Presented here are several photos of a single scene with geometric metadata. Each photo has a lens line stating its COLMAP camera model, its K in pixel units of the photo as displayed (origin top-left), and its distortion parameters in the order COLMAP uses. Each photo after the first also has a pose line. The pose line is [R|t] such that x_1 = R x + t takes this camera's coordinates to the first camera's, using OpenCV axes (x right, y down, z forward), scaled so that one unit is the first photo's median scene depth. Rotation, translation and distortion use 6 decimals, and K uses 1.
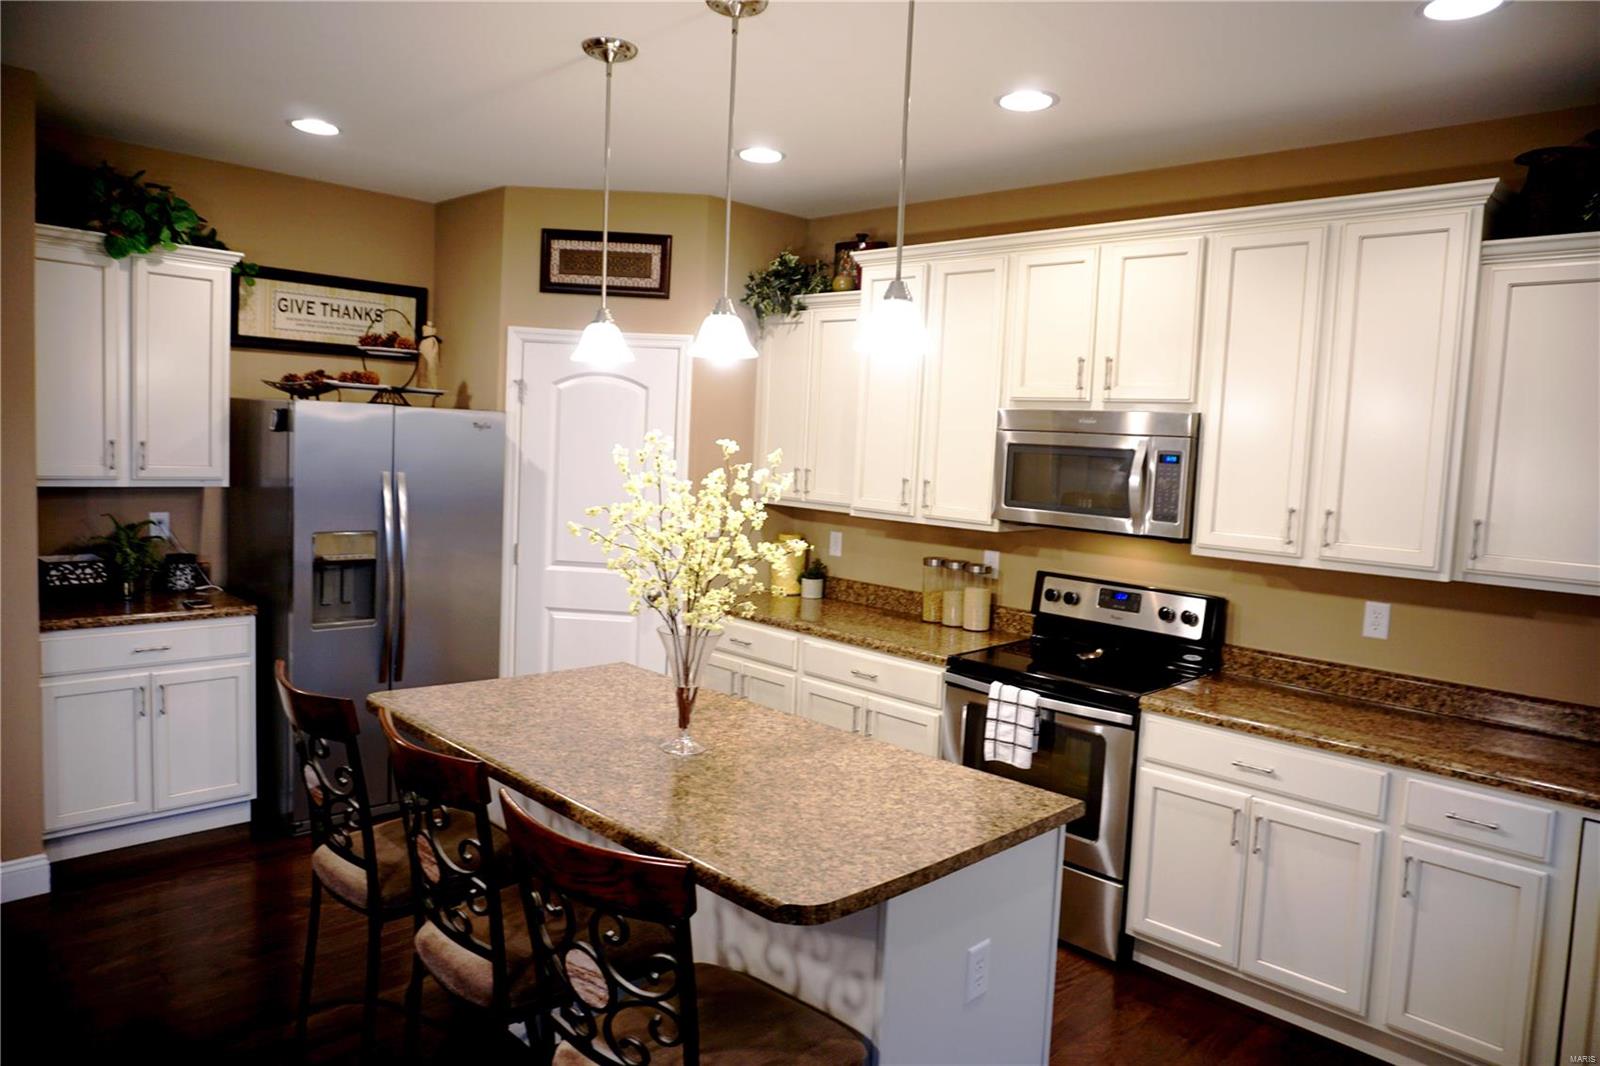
lens RADIAL K [[1058.8, 0, 799.5], [0, 1058.8, 530.4], [0, 0, 1]] dist [-0.045033, 0.023500]
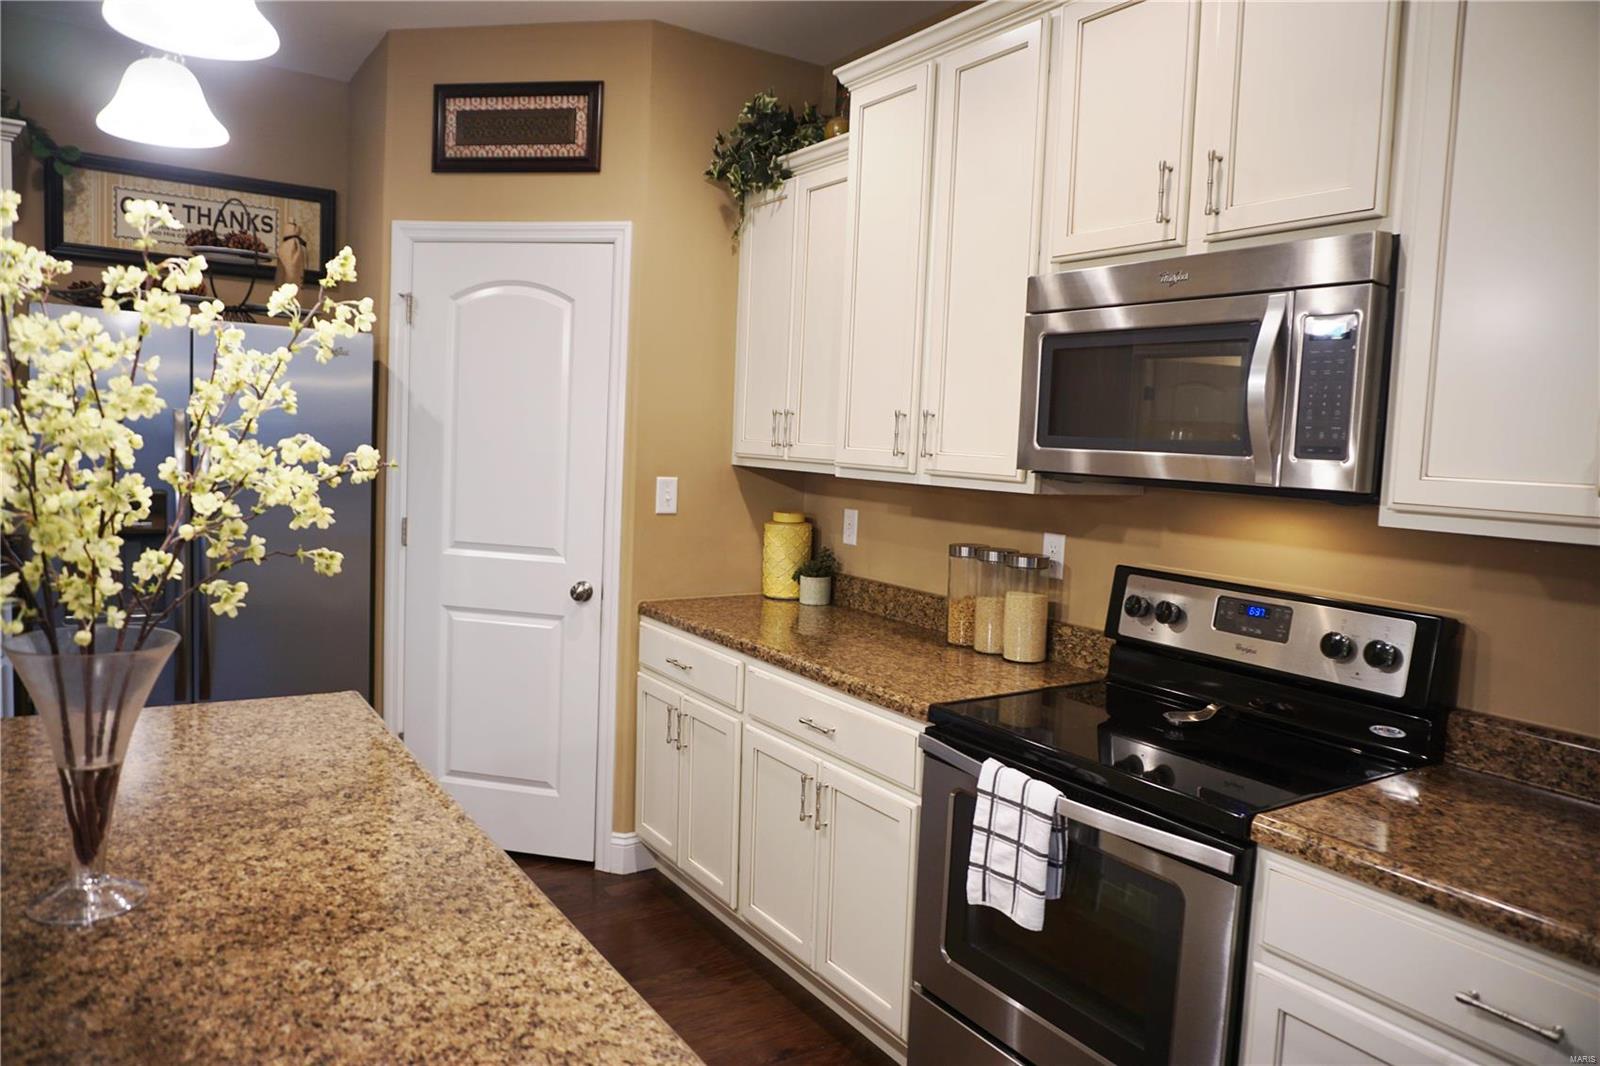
lens RADIAL K [[1058.8, 0, 798.8], [0, 1058.8, 531.2], [0, 0, 1]] dist [-0.045033, 0.023500]
pose [[0.979182, 0.014641, -0.202454, 0.178660], [-0.017368, 0.999781, -0.011699, 0.030809], [0.202238, 0.014972, 0.979222, 0.404307]]
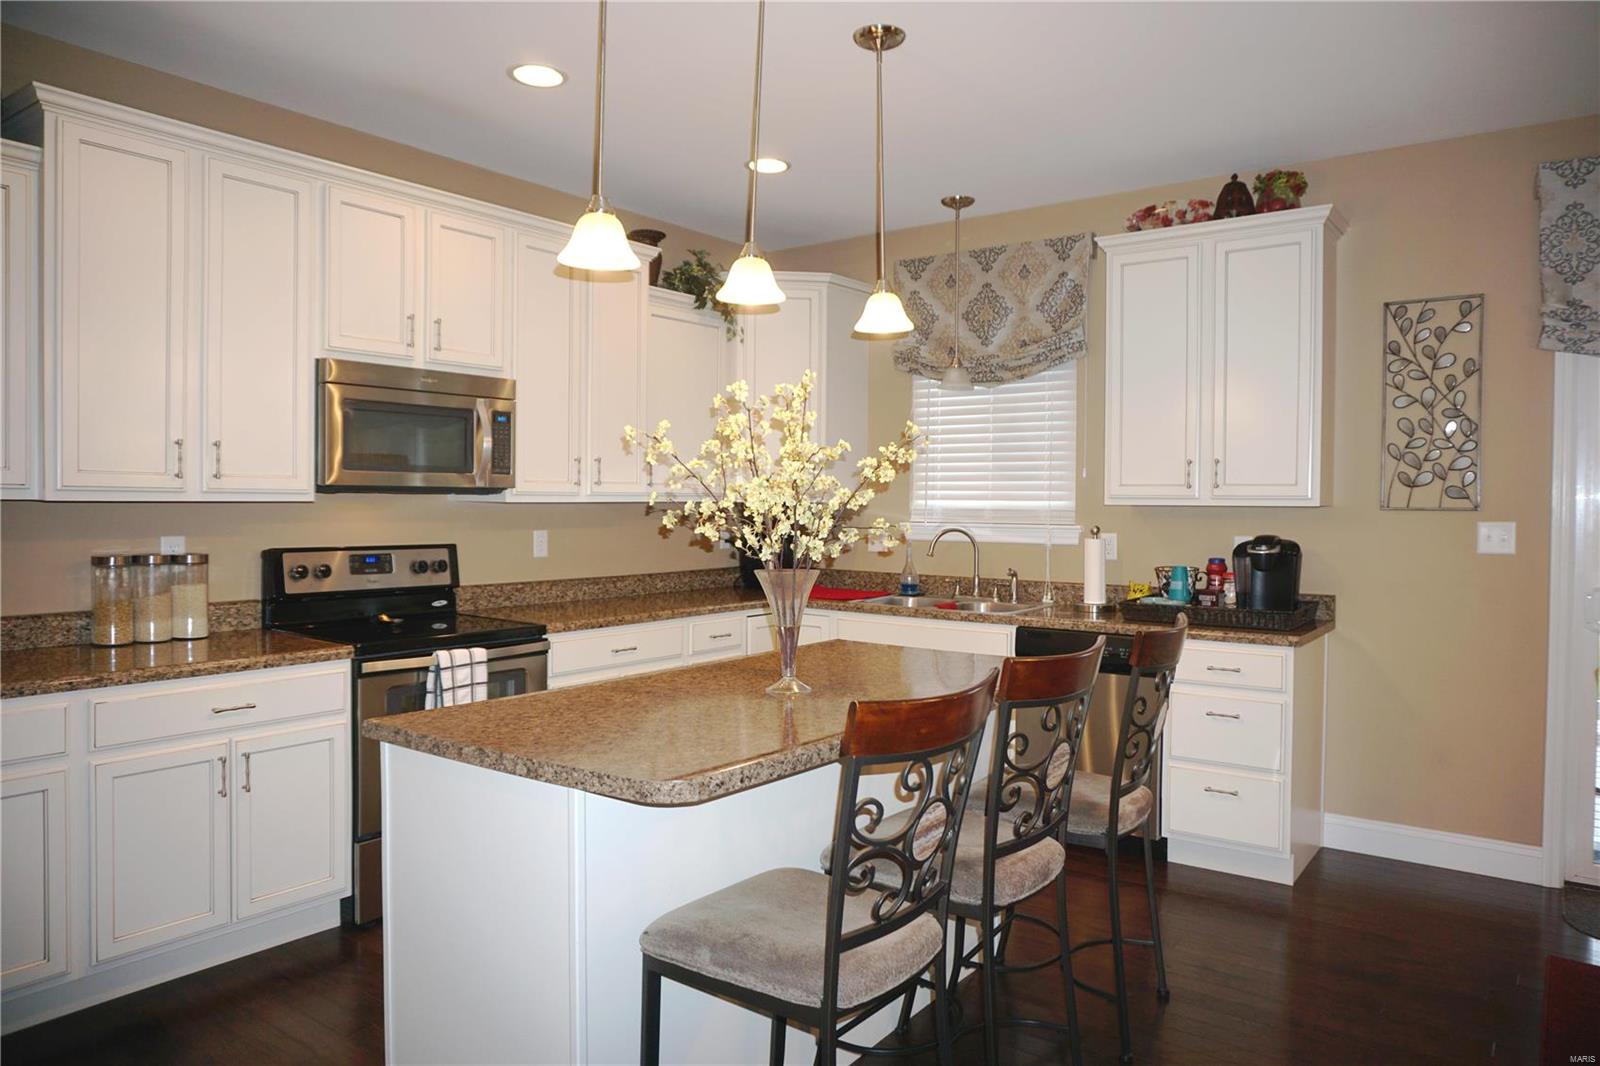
lens RADIAL K [[1058.8, 0, 794.9], [0, 1058.8, 530.7], [0, 0, 1]] dist [-0.045033, 0.023500]
pose [[-0.138179, -0.075550, 0.987522, -0.708927], [0.072798, 0.993614, 0.086202, -0.019729], [-0.987728, 0.083801, -0.131797, 0.725515]]
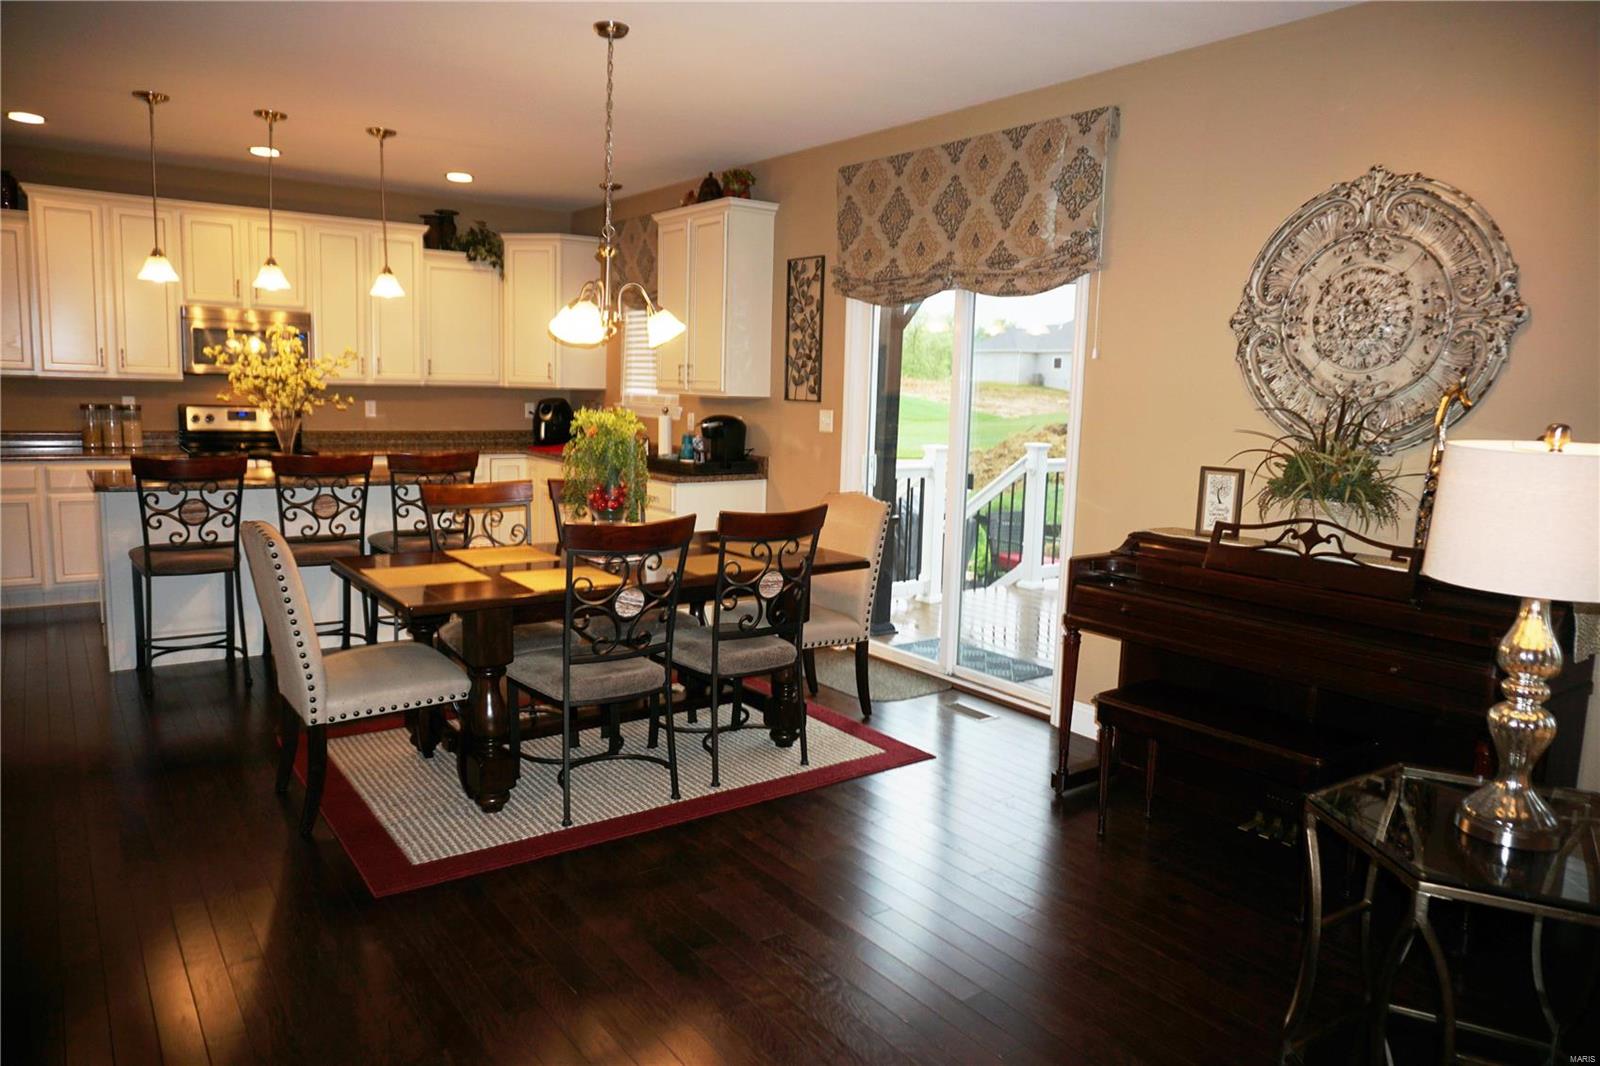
lens RADIAL K [[1058.8, 0, 805.7], [0, 1058.8, 526.4], [0, 0, 1]] dist [-0.045033, 0.023500]
pose [[0.158364, -0.173147, 0.972081, -1.294931], [0.061375, 0.984327, 0.165329, 0.016579], [-0.985471, 0.033479, 0.166509, -0.236607]]
